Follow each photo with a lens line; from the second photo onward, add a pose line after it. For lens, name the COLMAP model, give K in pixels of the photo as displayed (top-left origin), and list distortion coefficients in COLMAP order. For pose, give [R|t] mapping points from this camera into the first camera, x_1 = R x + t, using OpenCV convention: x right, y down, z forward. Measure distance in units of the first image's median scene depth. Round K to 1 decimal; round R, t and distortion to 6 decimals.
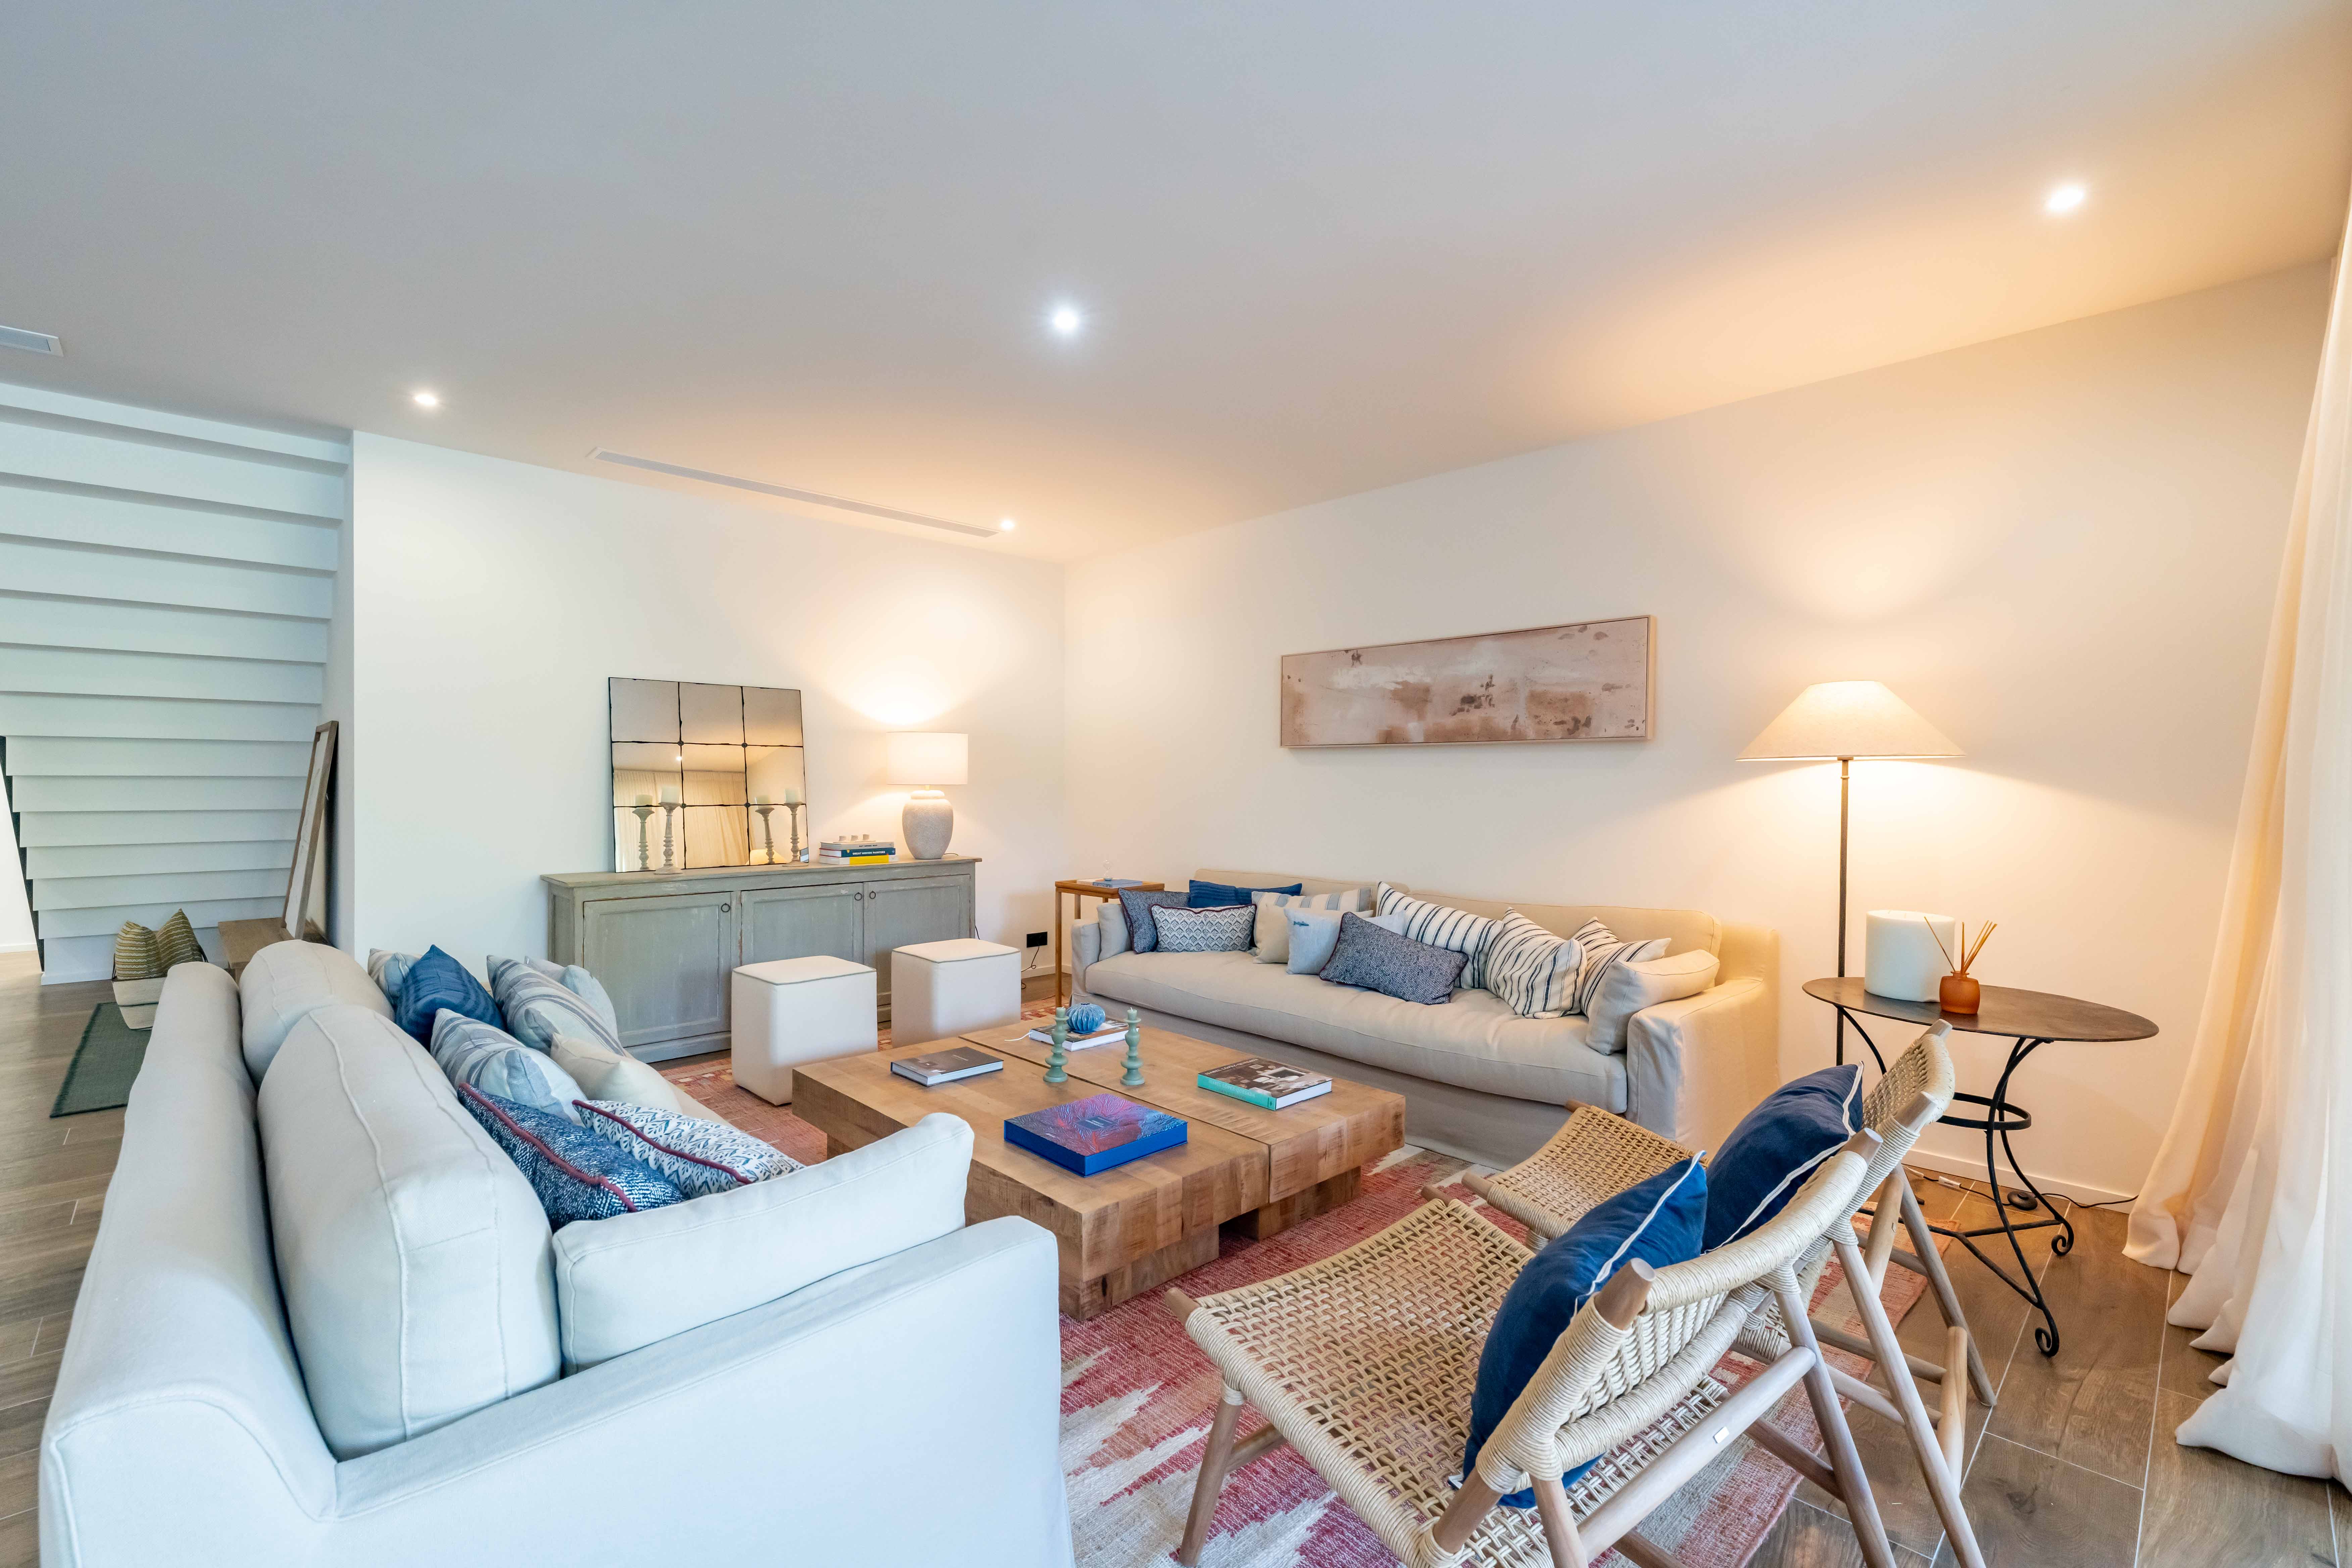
lens RADIAL K [[1008.8, 0, 1212.7], [0, 1008.8, 745.0], [0, 0, 1]] dist [-0.000980, 0.000003]
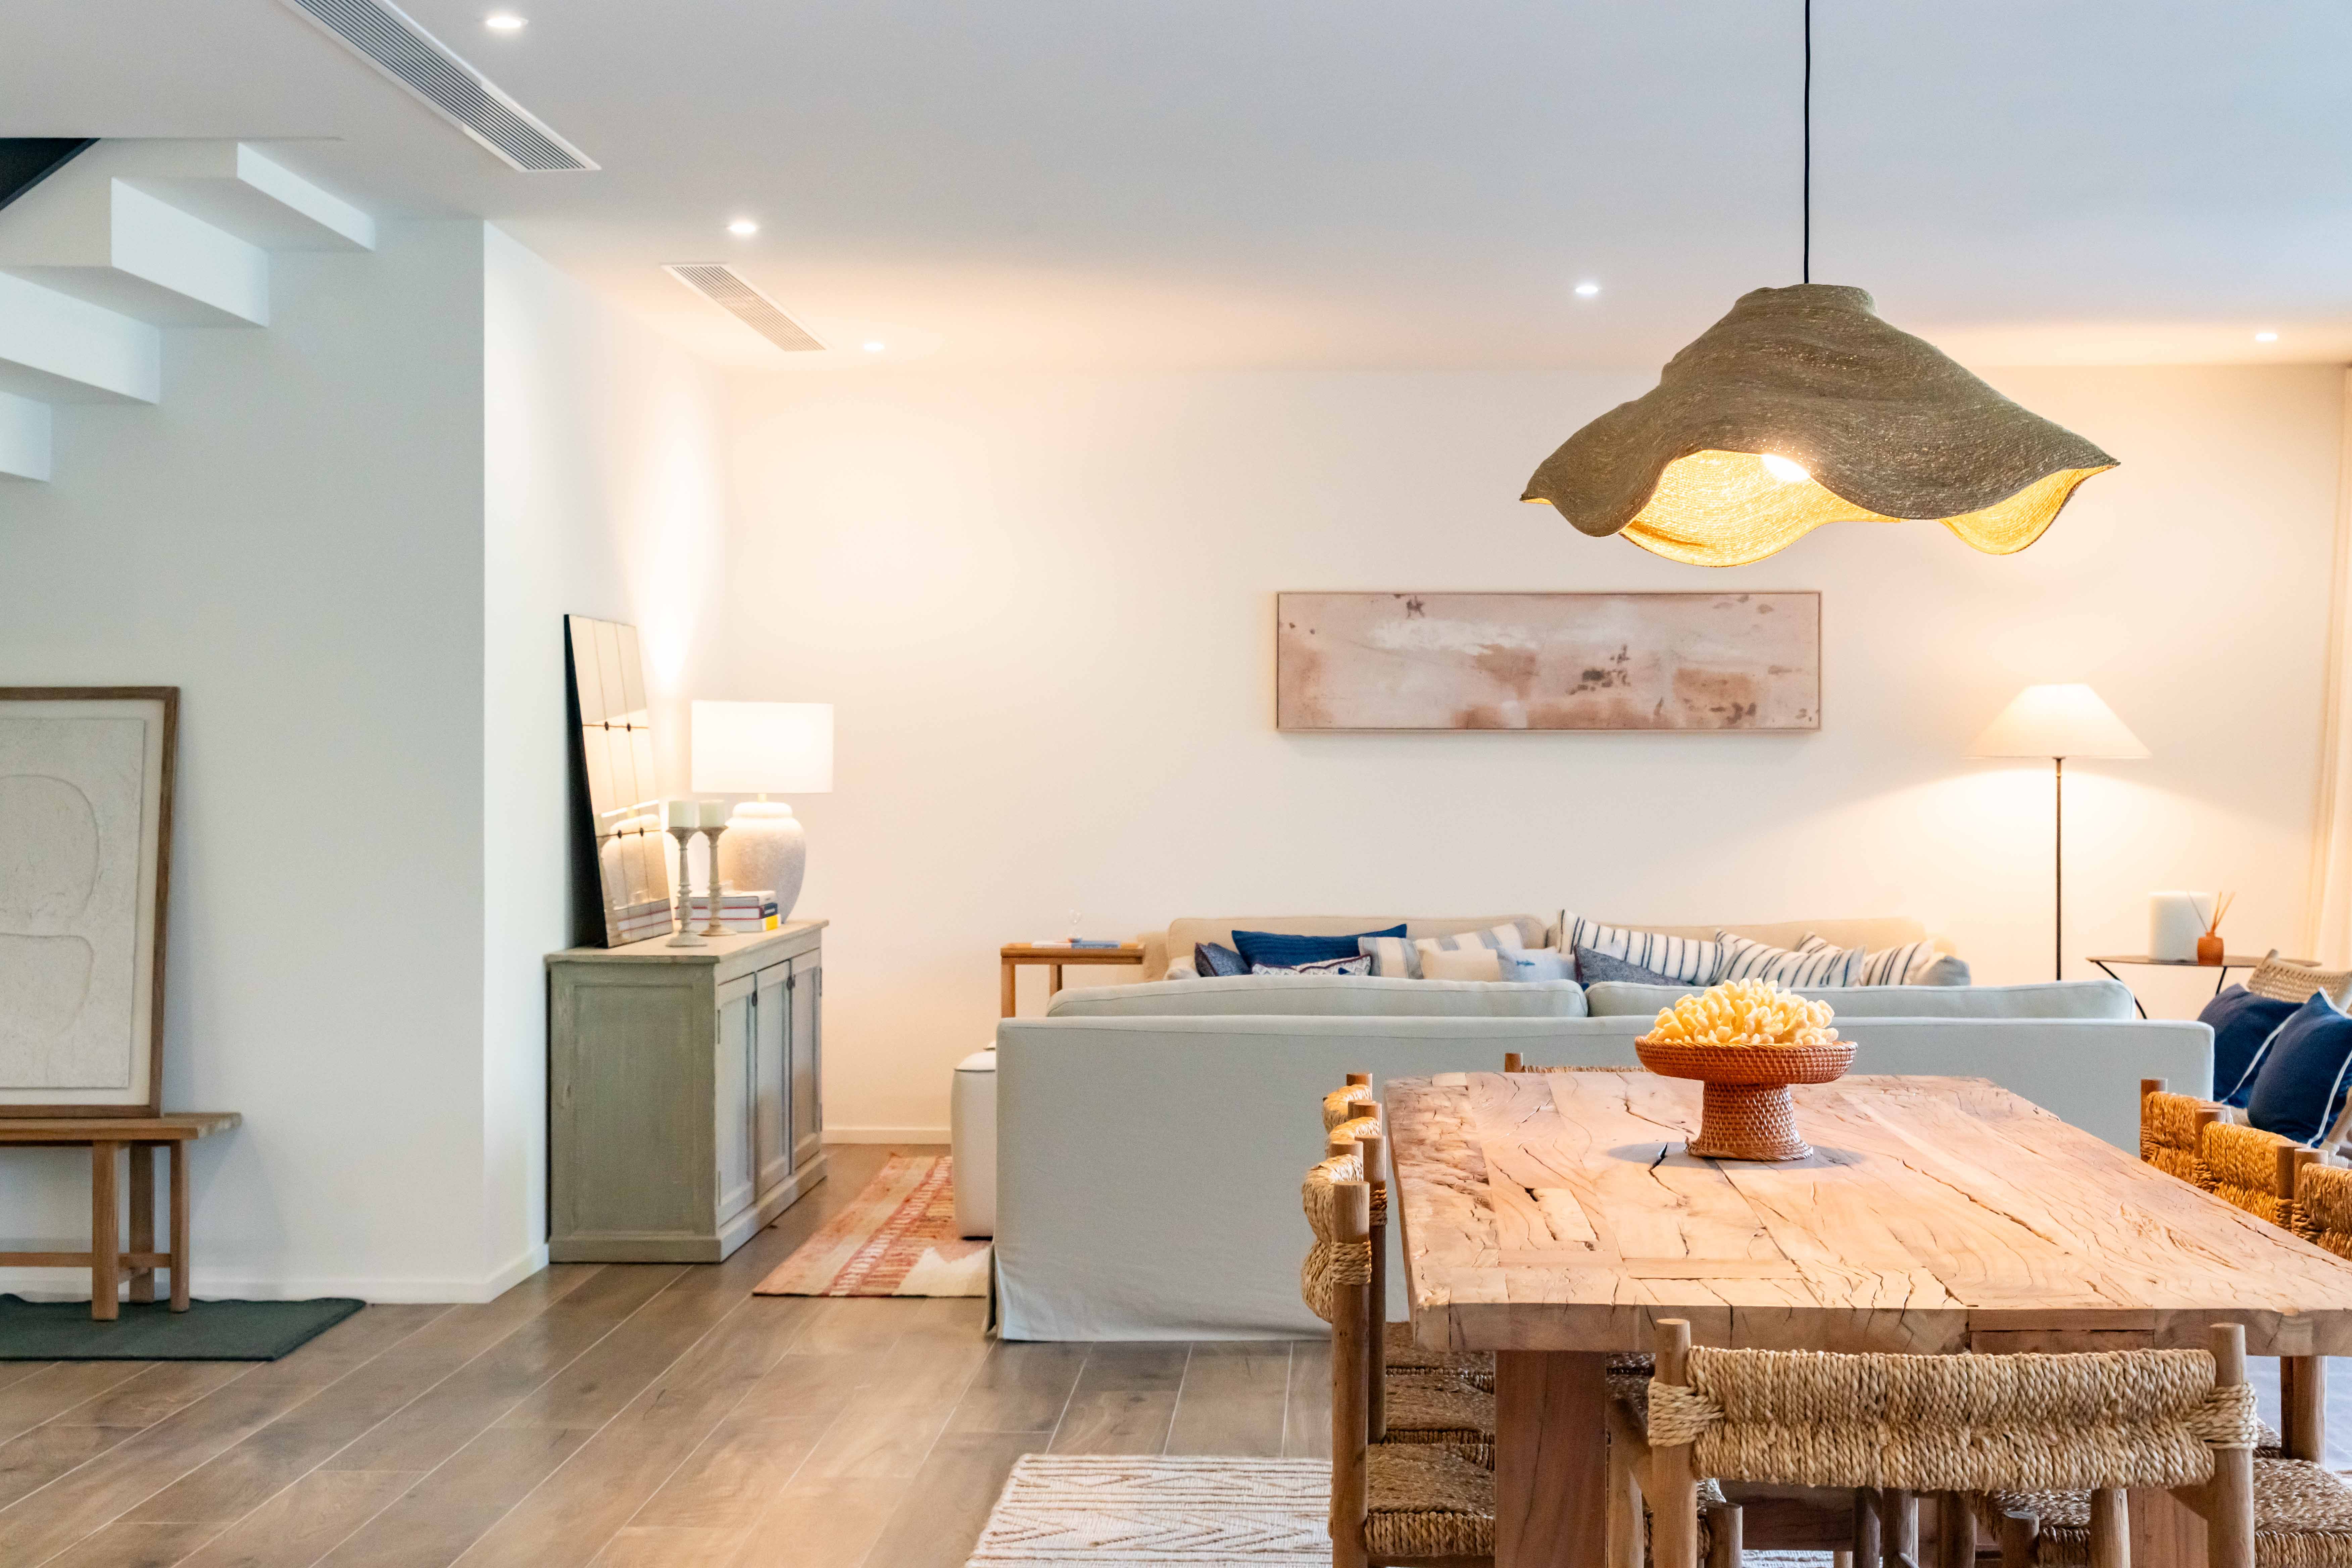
lens RADIAL K [[3526.7, 0, 1175.3], [0, 3526.7, 778.9], [0, 0, 1]] dist [0.019422, 0.000000]
pose [[0.730427, -0.014465, 0.682838, -1.834542], [-0.020698, 0.998848, 0.043299, -0.075908], [-0.682677, -0.045760, 0.729286, -0.763199]]
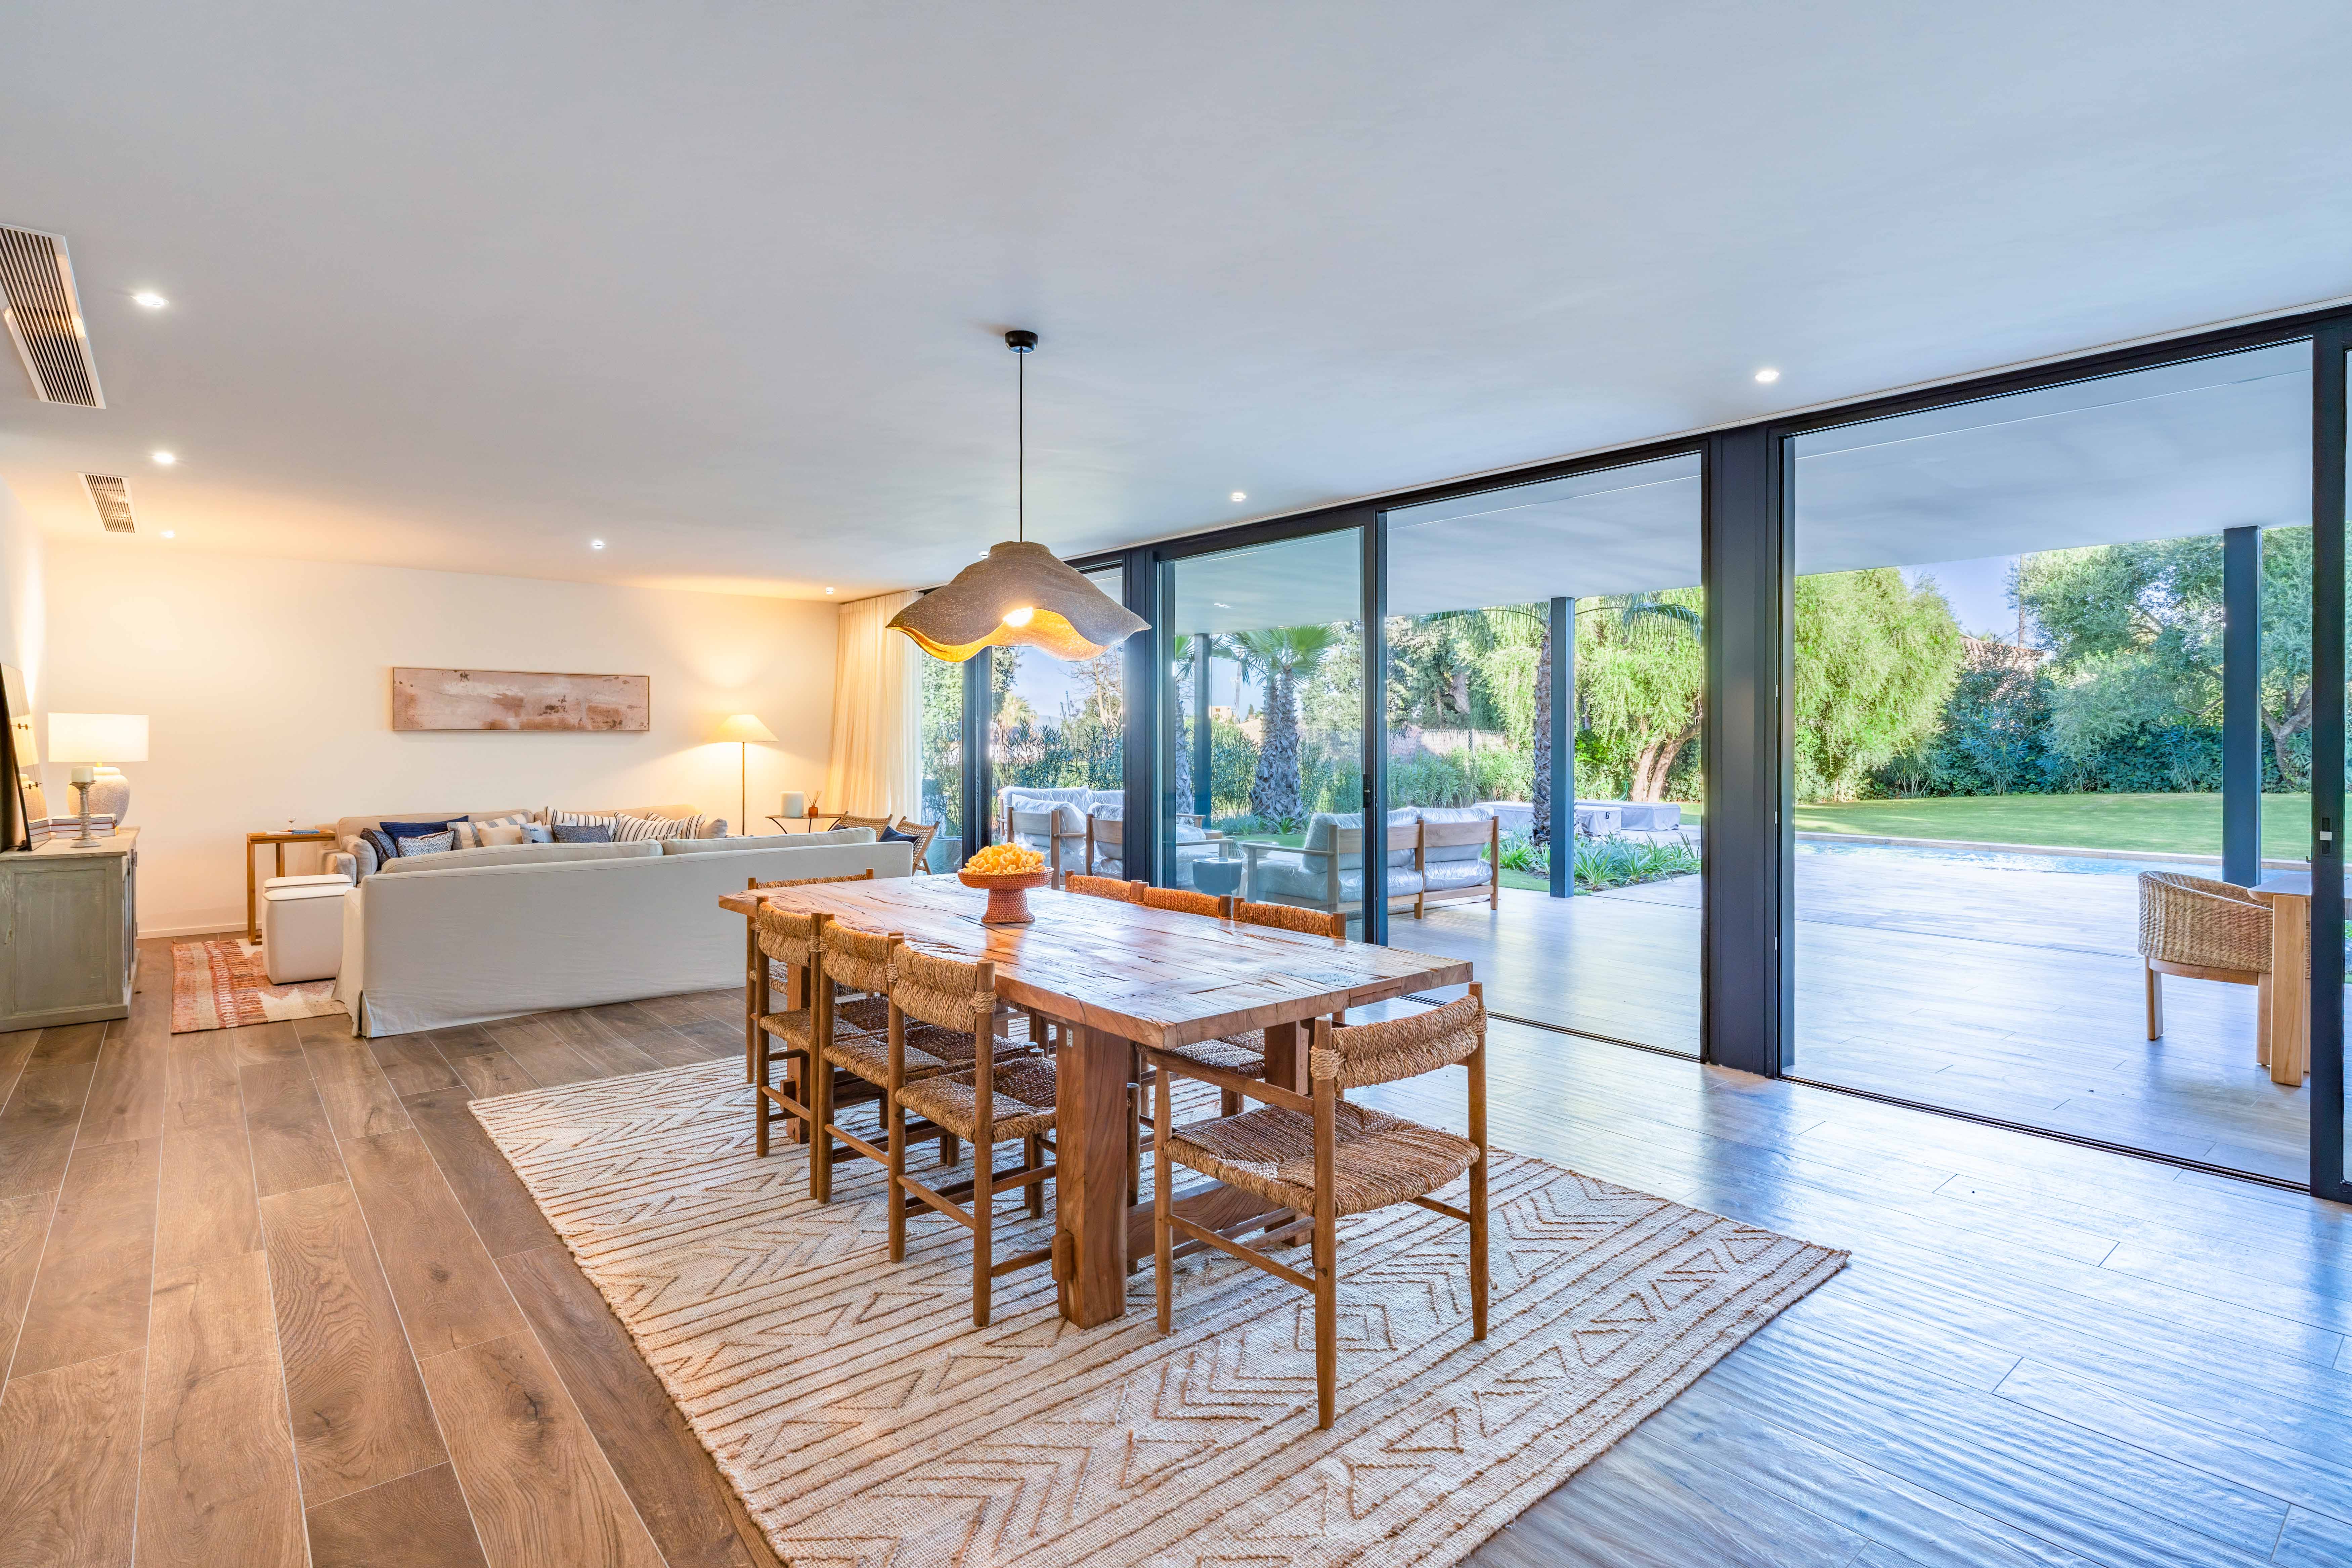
lens RADIAL K [[1154.0, 0, 1156.9], [0, 1154.0, 743.6], [0, 0, 1]] dist [0.001862, 0.000724]
pose [[0.085134, -0.013778, 0.996274, -1.766236], [-0.039584, 0.999068, 0.017199, -0.059317], [-0.995583, -0.040901, 0.084509, -0.292528]]
